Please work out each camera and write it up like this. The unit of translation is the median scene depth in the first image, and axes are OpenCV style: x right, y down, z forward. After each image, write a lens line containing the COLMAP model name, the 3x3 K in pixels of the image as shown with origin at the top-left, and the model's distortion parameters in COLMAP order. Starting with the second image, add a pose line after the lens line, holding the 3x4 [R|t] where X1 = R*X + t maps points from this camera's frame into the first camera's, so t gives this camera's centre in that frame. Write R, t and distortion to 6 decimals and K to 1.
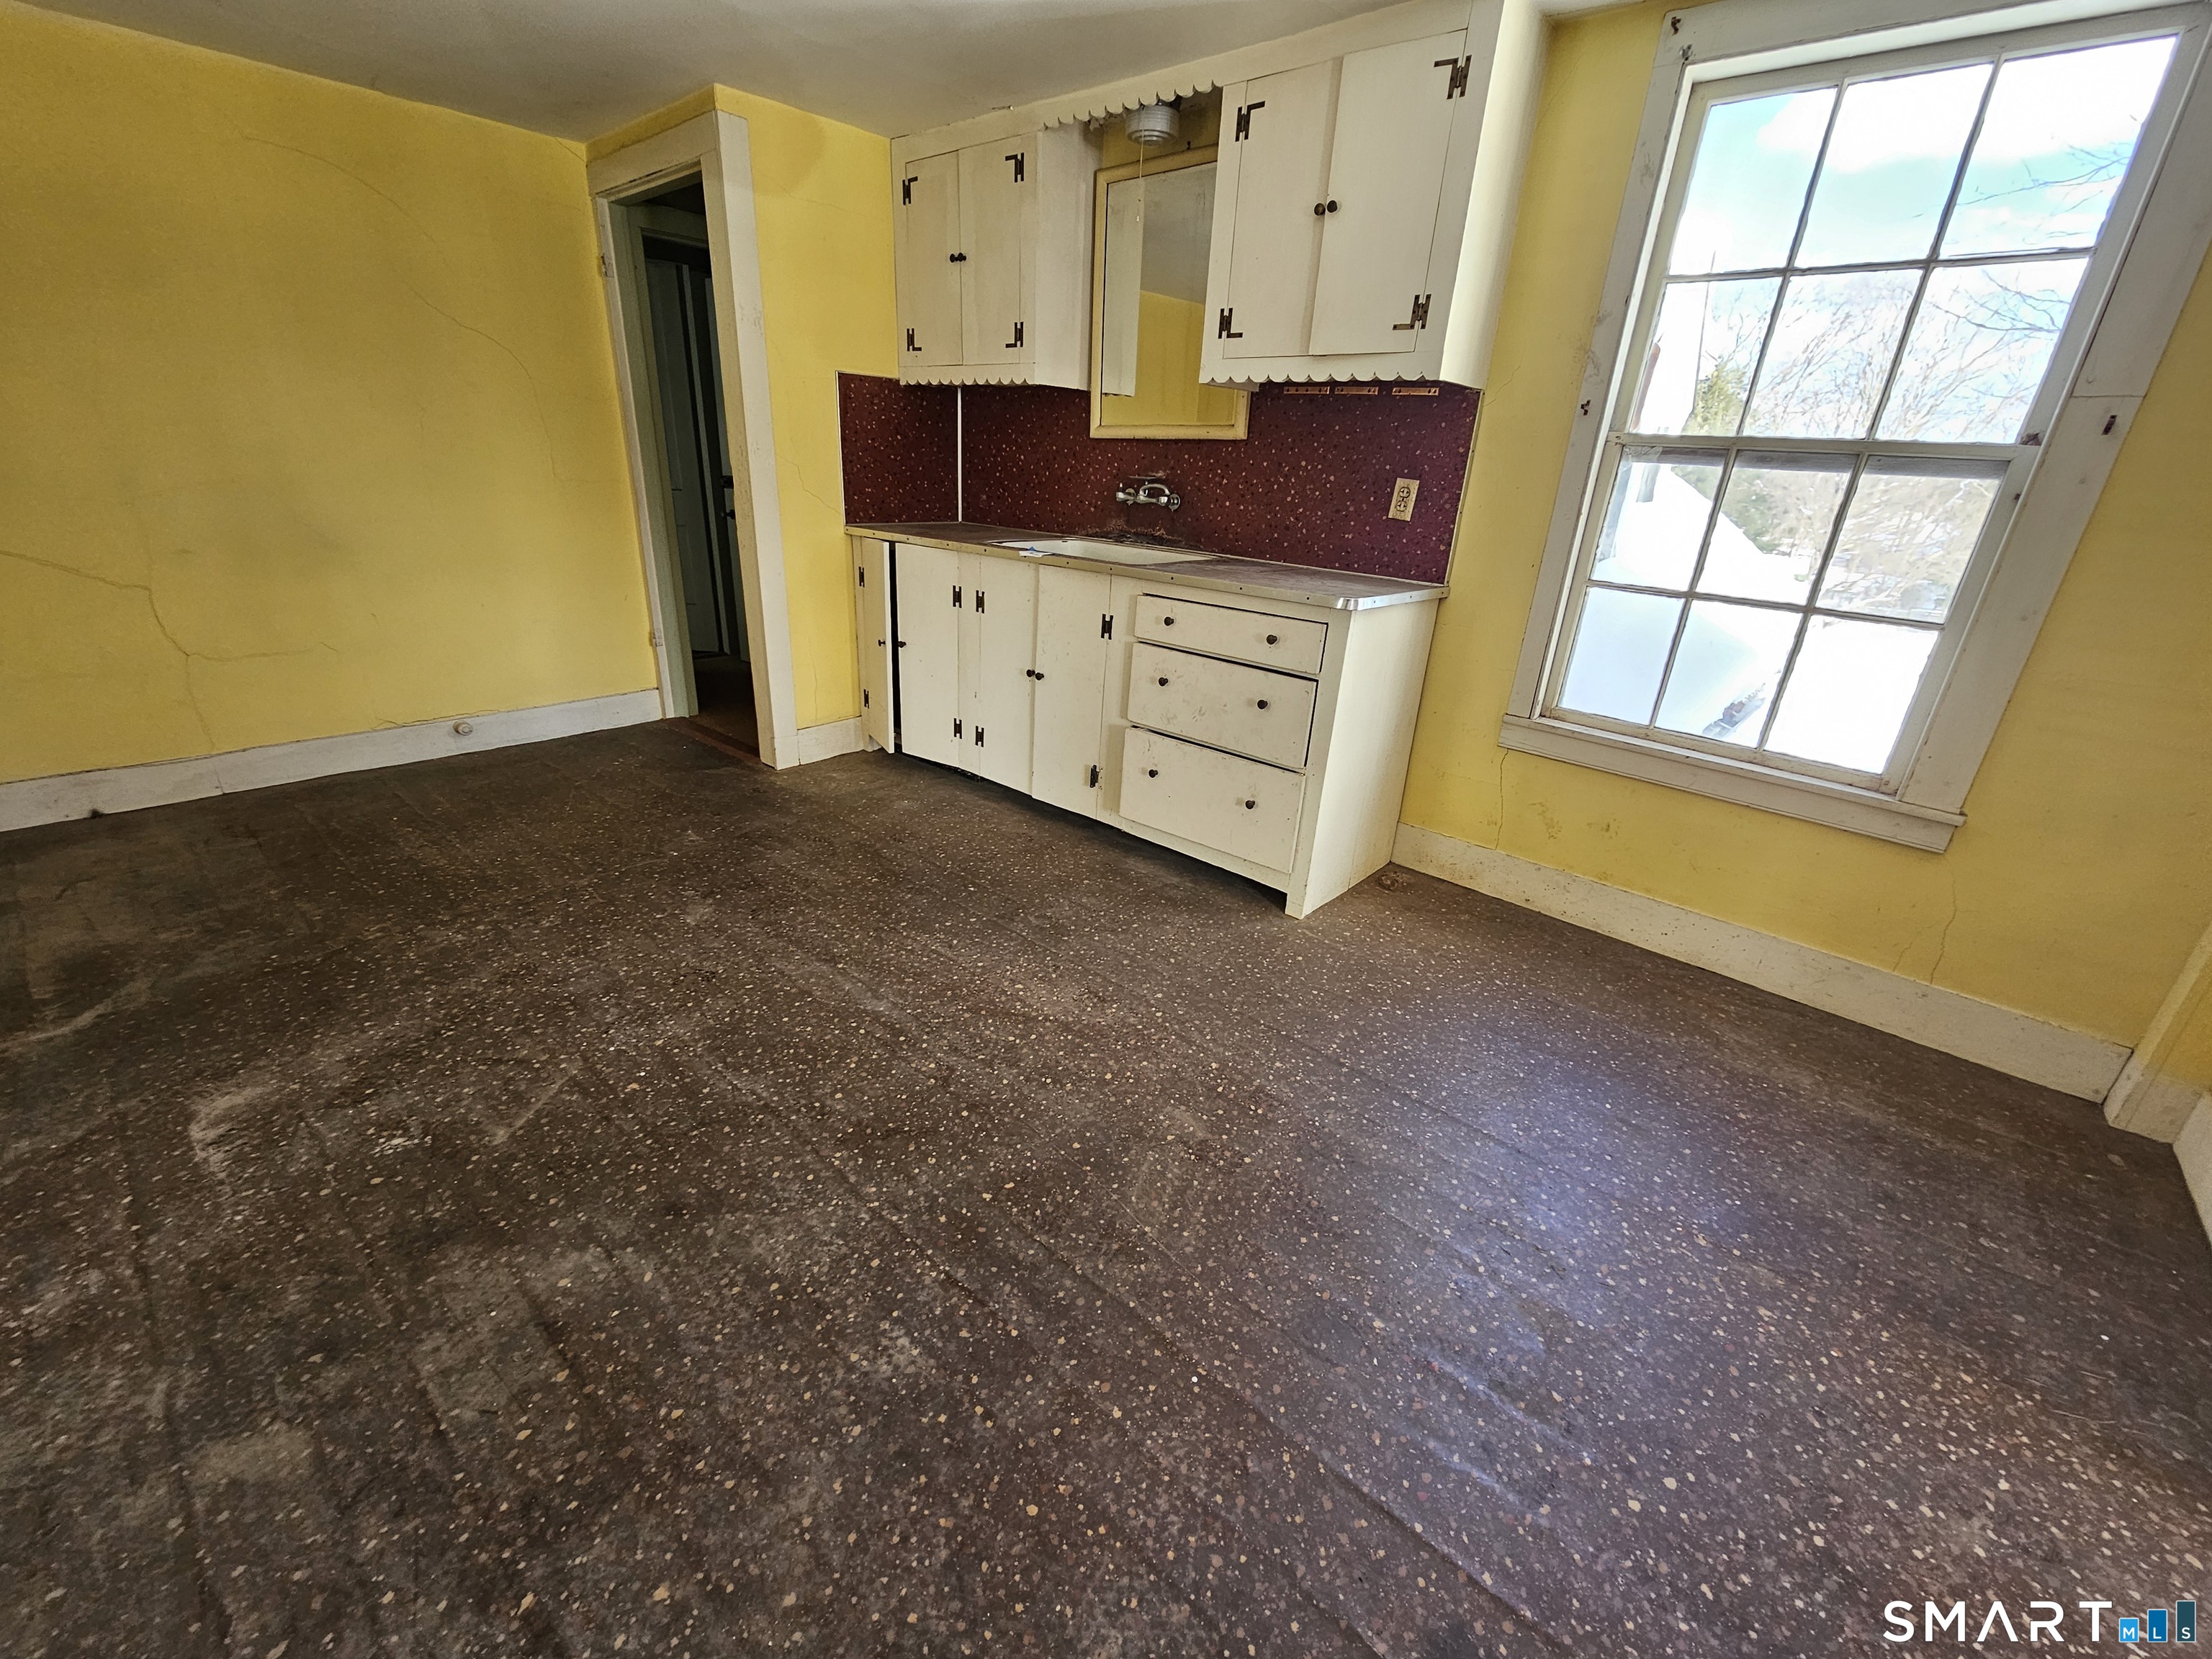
lens RADIAL K [[905.1, 0, 1106.0], [0, 905.1, 829.5], [0, 0, 1]] dist [-0.000485, 0.000067]
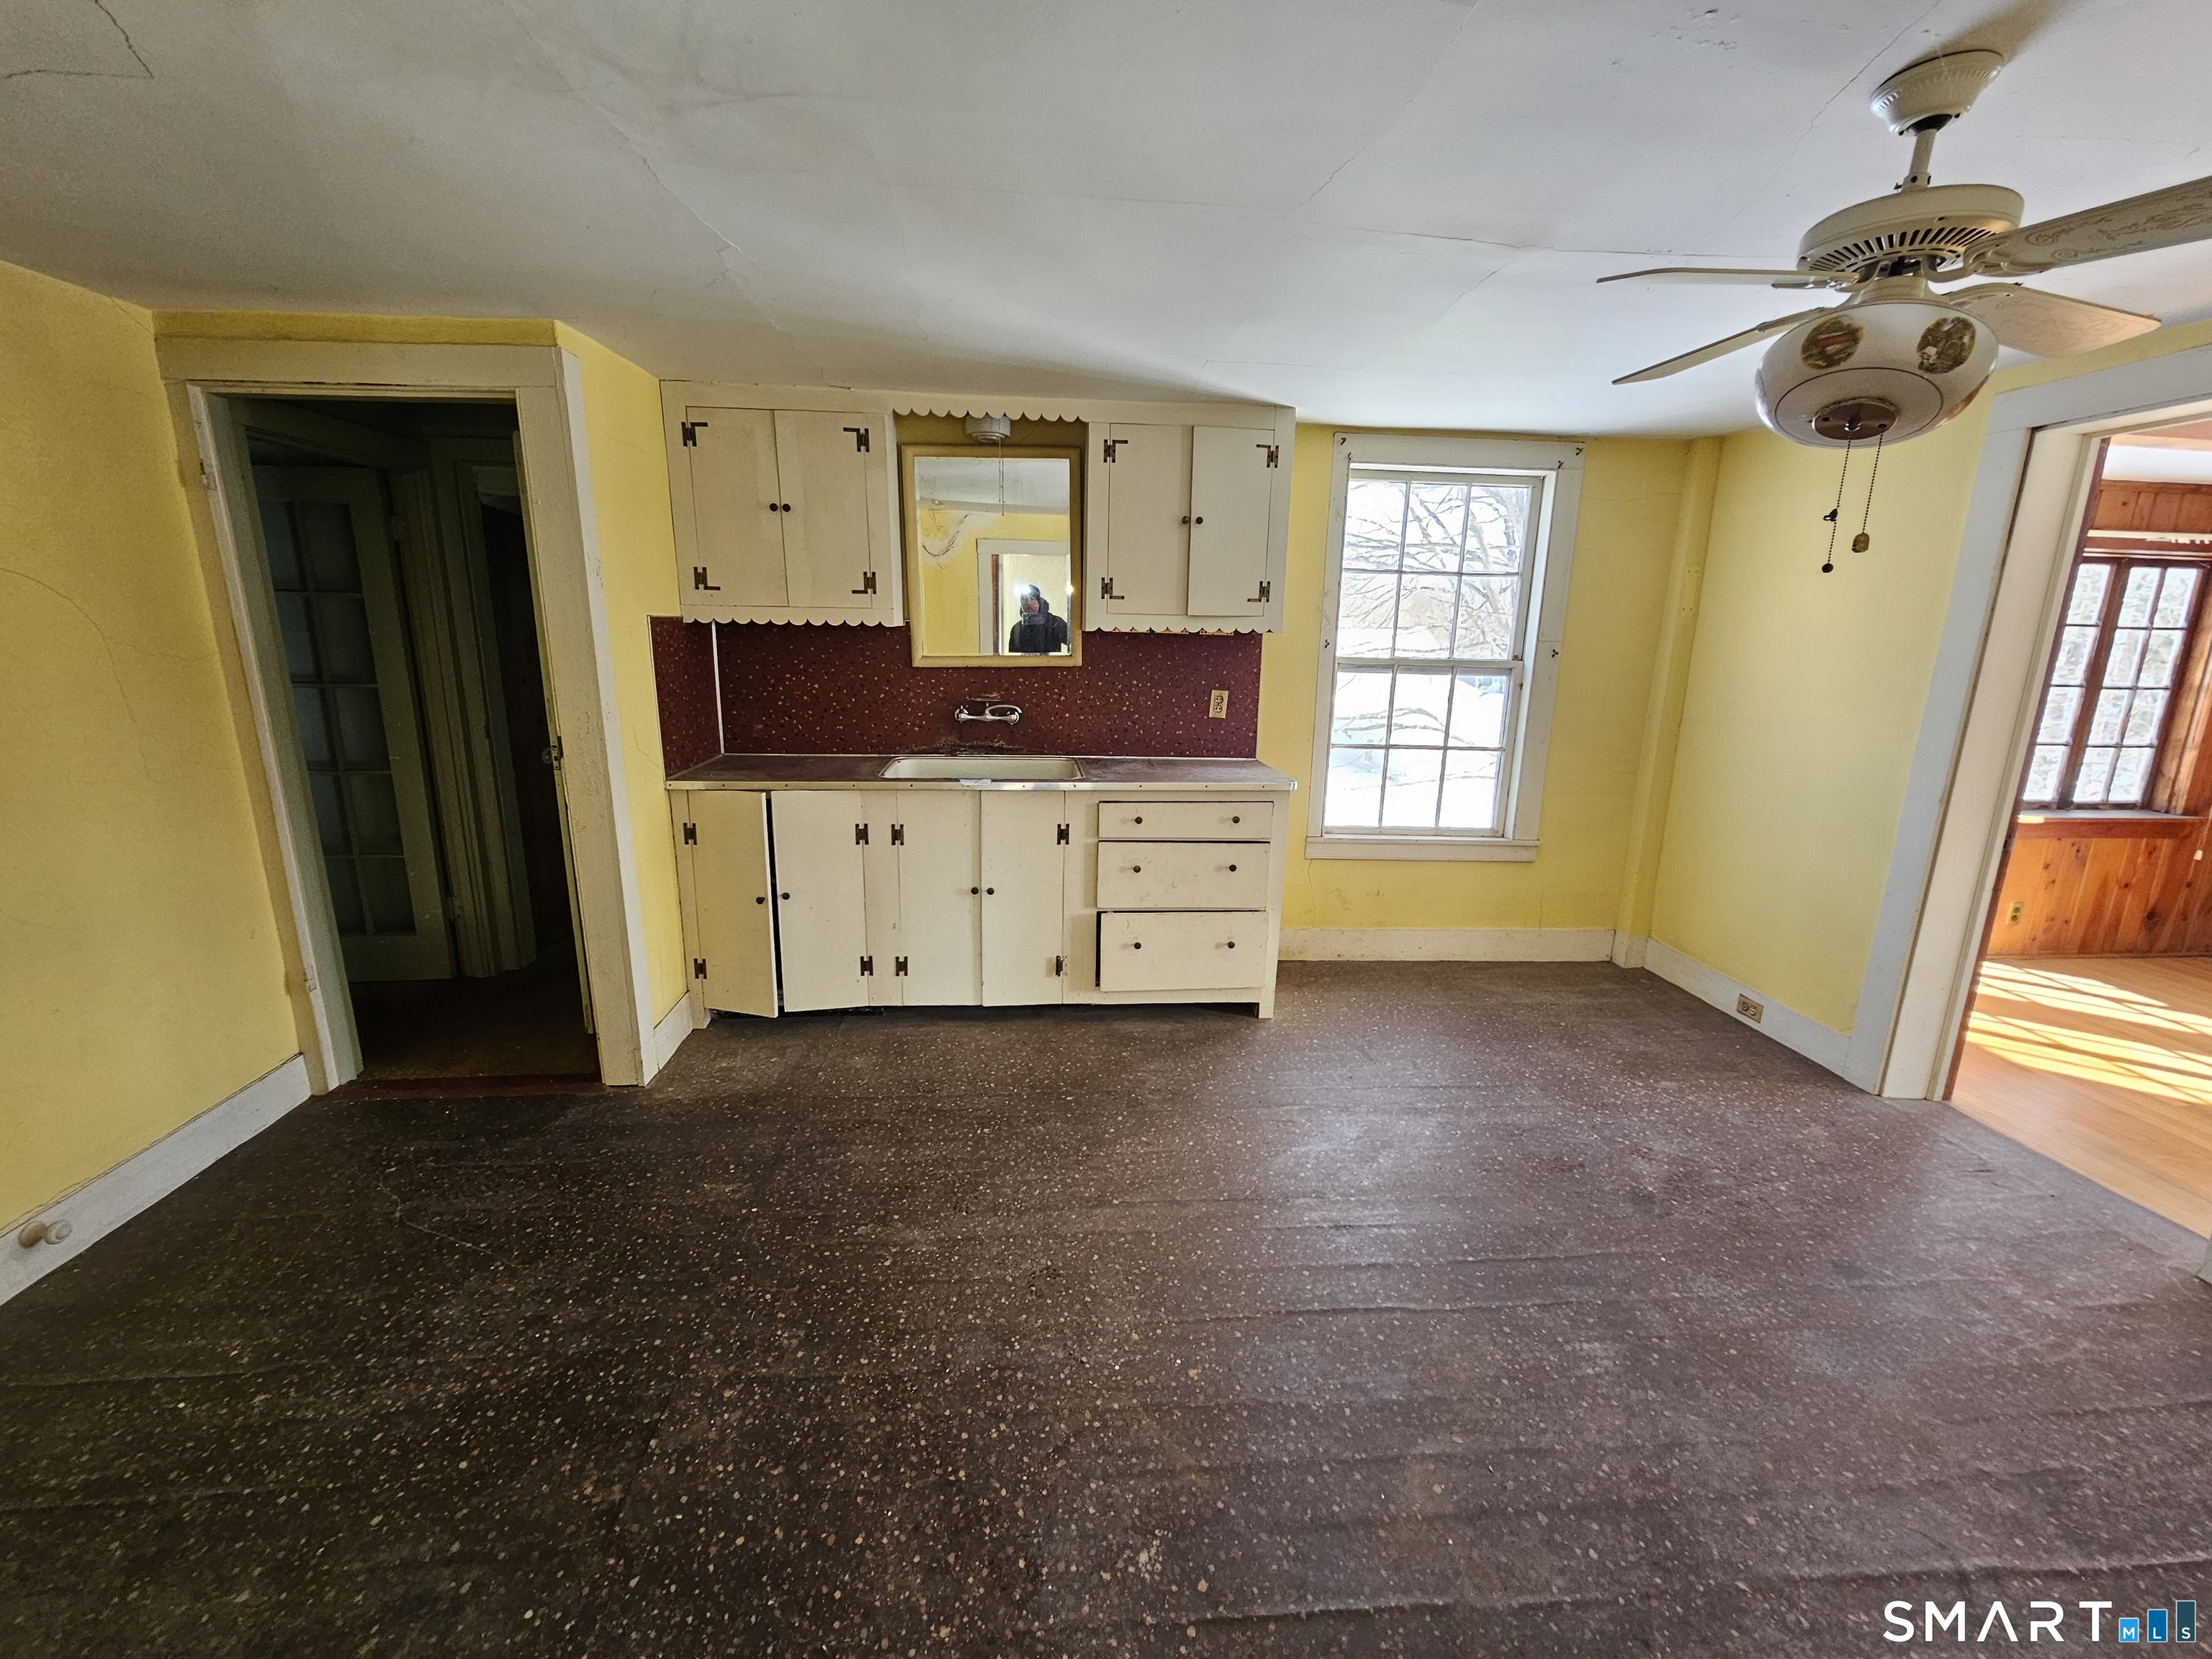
lens RADIAL K [[903.8, 0, 1106.0], [0, 903.8, 829.5], [0, 0, 1]] dist [-0.002943, 0.002738]
pose [[0.699861, -0.198351, 0.686186, -0.765826], [0.286978, 0.957807, -0.015831, -0.202272], [-0.654093, 0.207999, 0.727254, 0.137910]]
